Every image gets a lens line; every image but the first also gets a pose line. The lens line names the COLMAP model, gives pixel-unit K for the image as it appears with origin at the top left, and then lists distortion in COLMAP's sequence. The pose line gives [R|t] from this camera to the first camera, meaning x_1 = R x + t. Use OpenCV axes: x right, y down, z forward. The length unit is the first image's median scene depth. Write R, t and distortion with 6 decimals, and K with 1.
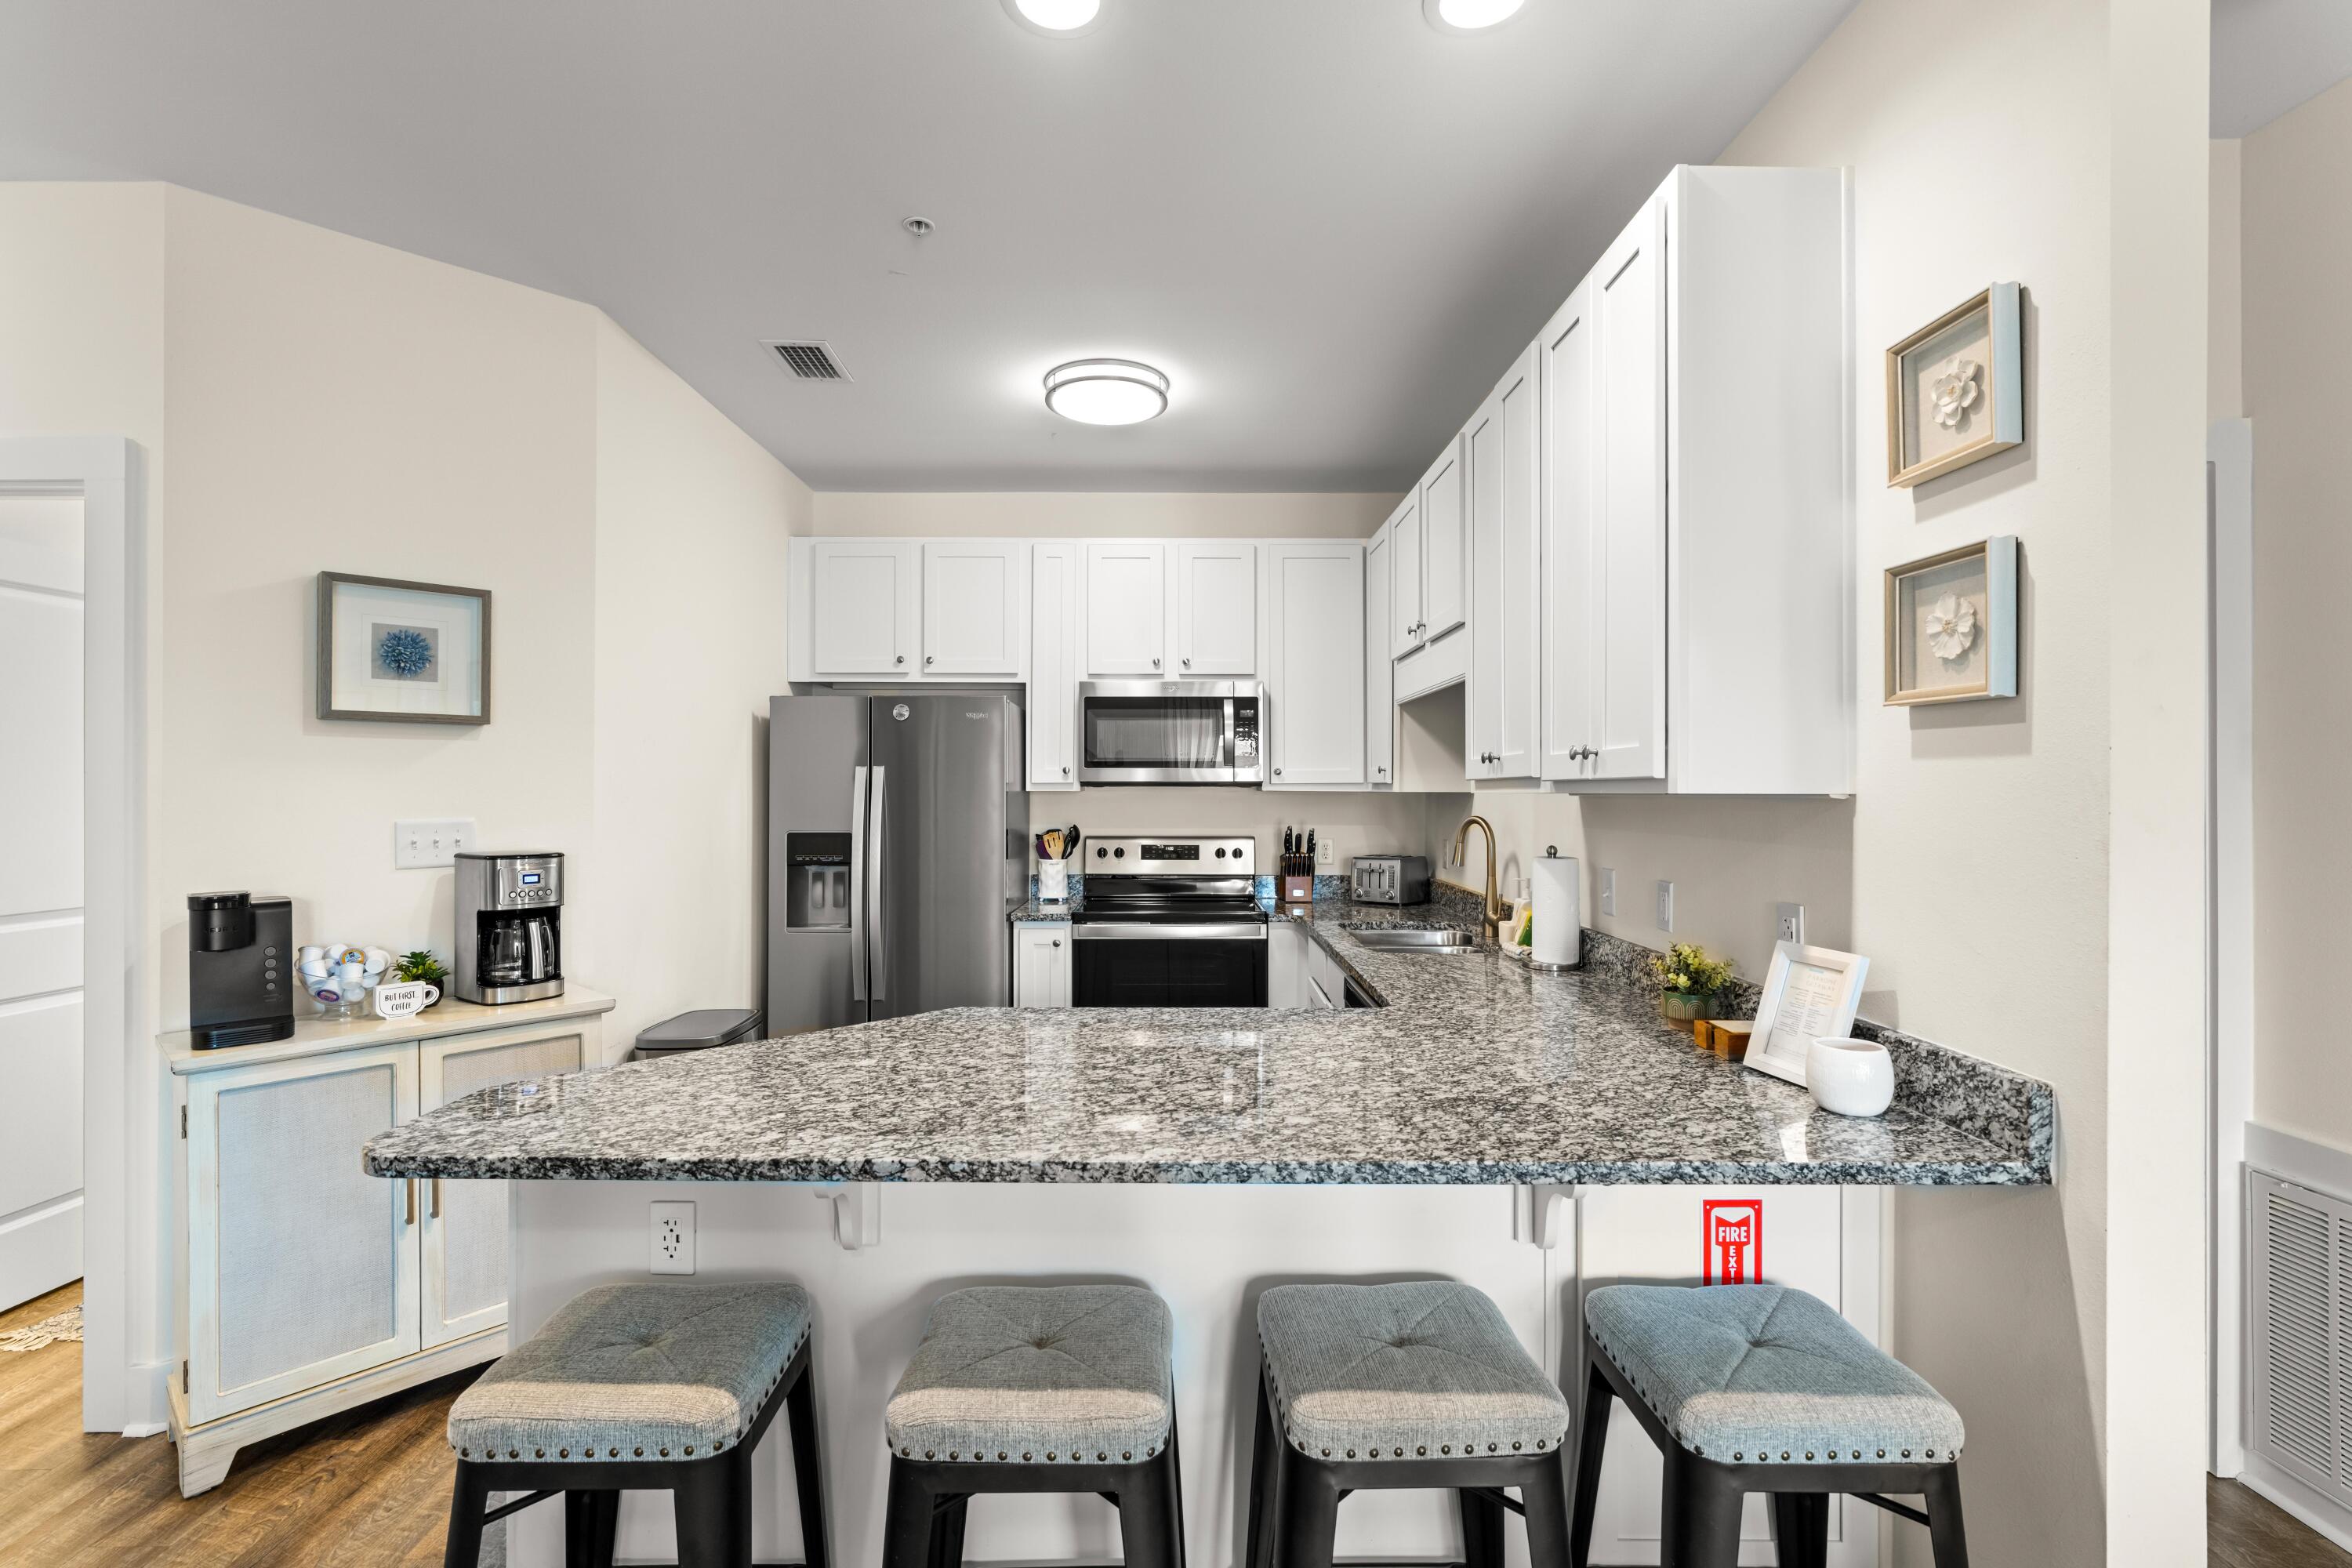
lens RADIAL K [[1056.5, 0, 1169.8], [0, 1056.5, 785.2], [0, 0, 1]] dist [-0.006222, 0.003377]
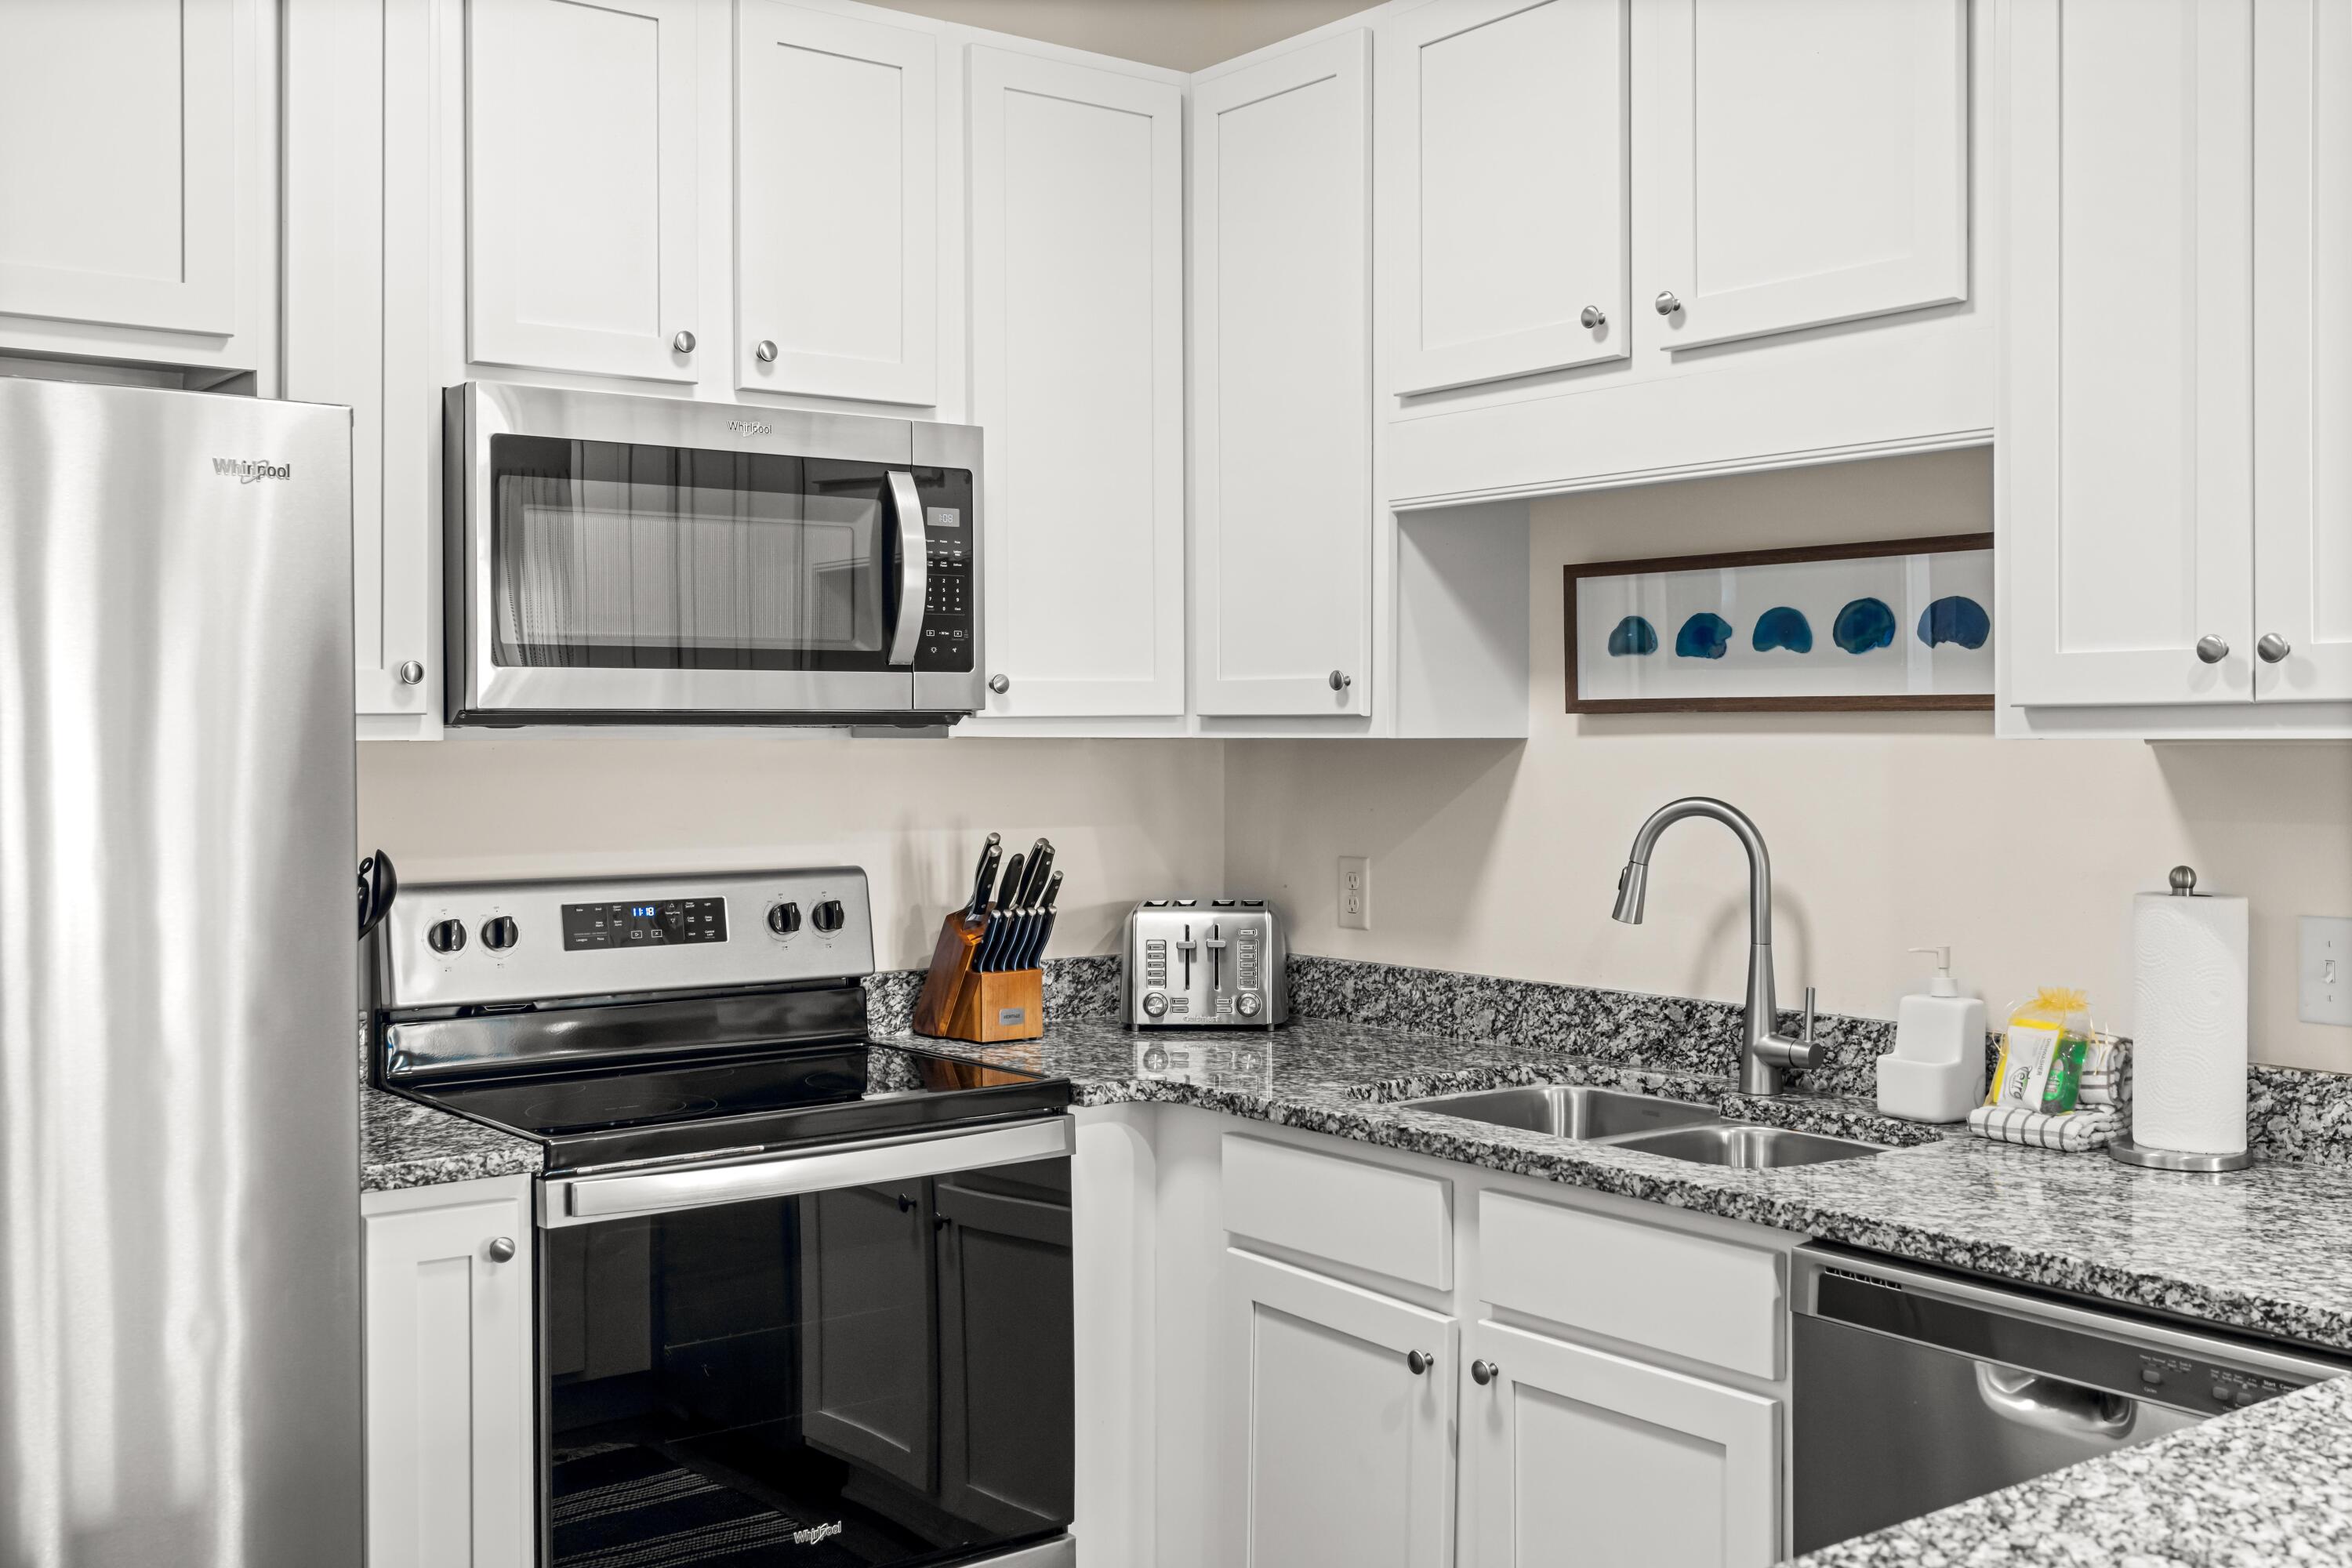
lens RADIAL K [[2324.4, 0, 1184.9], [0, 2324.4, 756.9], [0, 0, 1]] dist [0.013166, 0.000090]
pose [[0.798006, -0.010475, 0.602559, -0.326022], [0.001213, 0.999875, 0.015775, -0.000091], [-0.602649, -0.011857, 0.797918, 0.335729]]
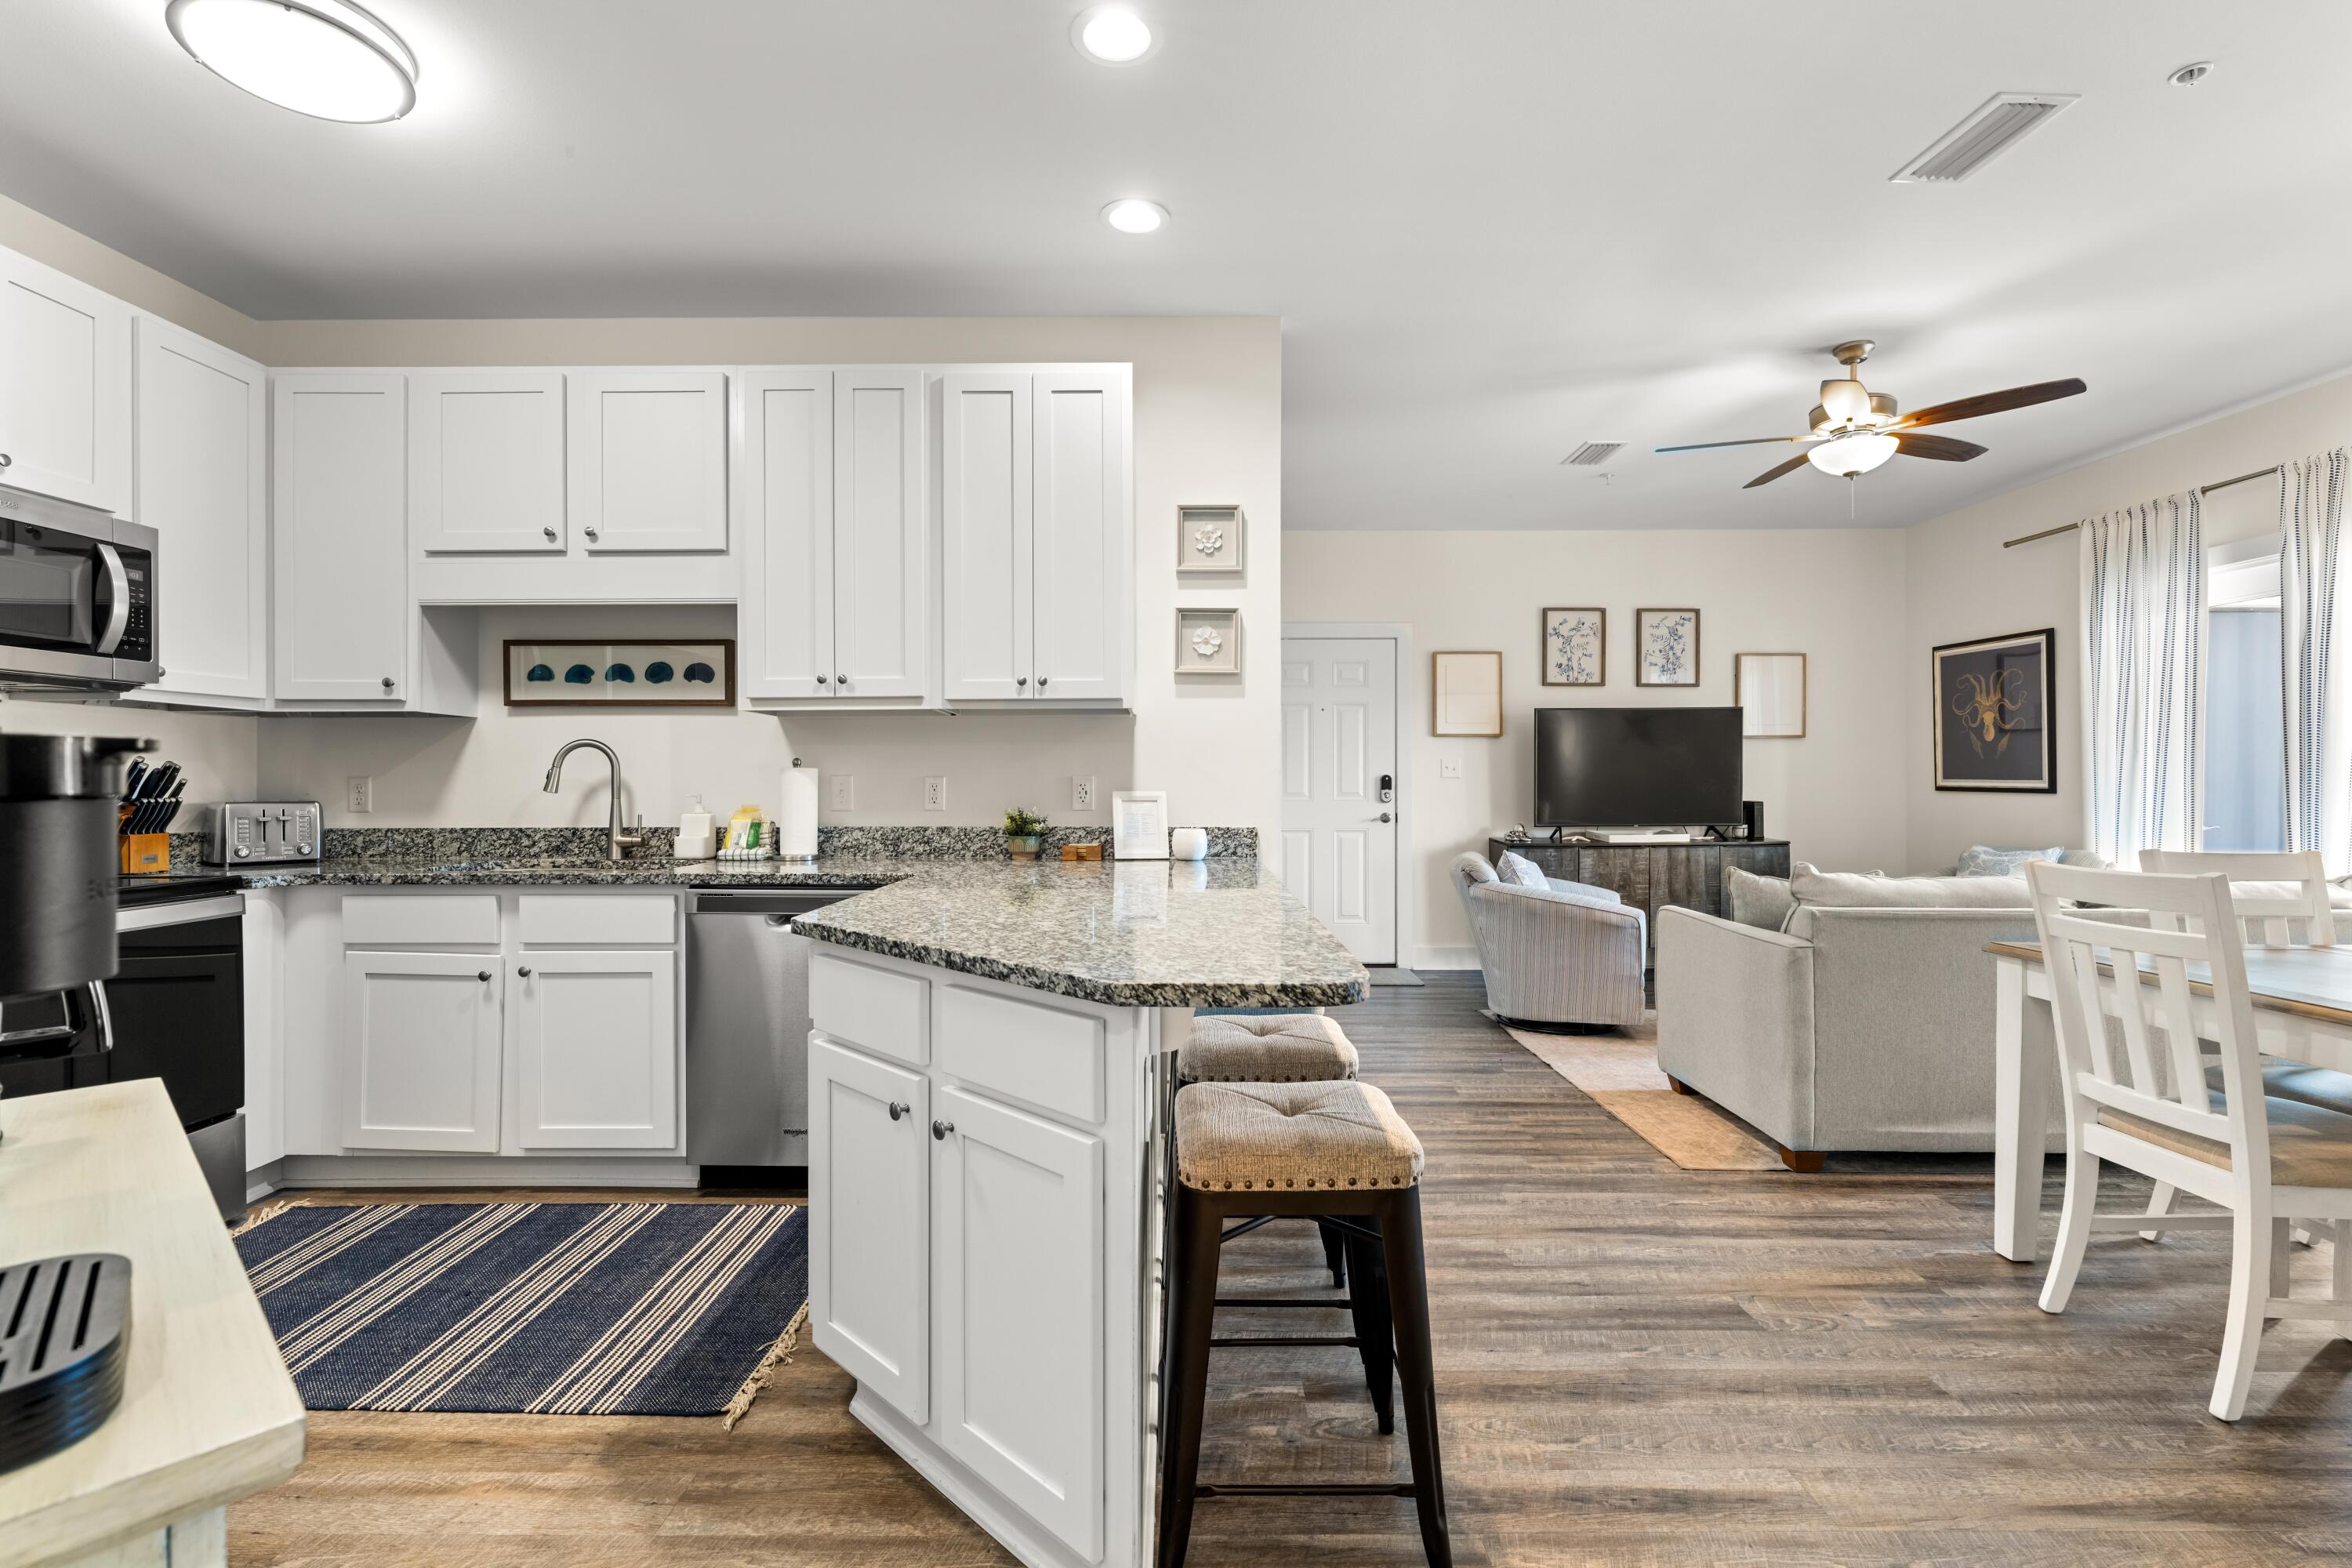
lens RADIAL K [[1056.5, 0, 1169.8], [0, 1056.5, 785.2], [0, 0, 1]] dist [-0.006222, 0.003377]
pose [[0.012677, -0.003930, 0.999912, -0.545796], [-0.002074, 0.999990, 0.003957, 0.054285], [-0.999917, -0.002124, 0.012669, 0.370114]]
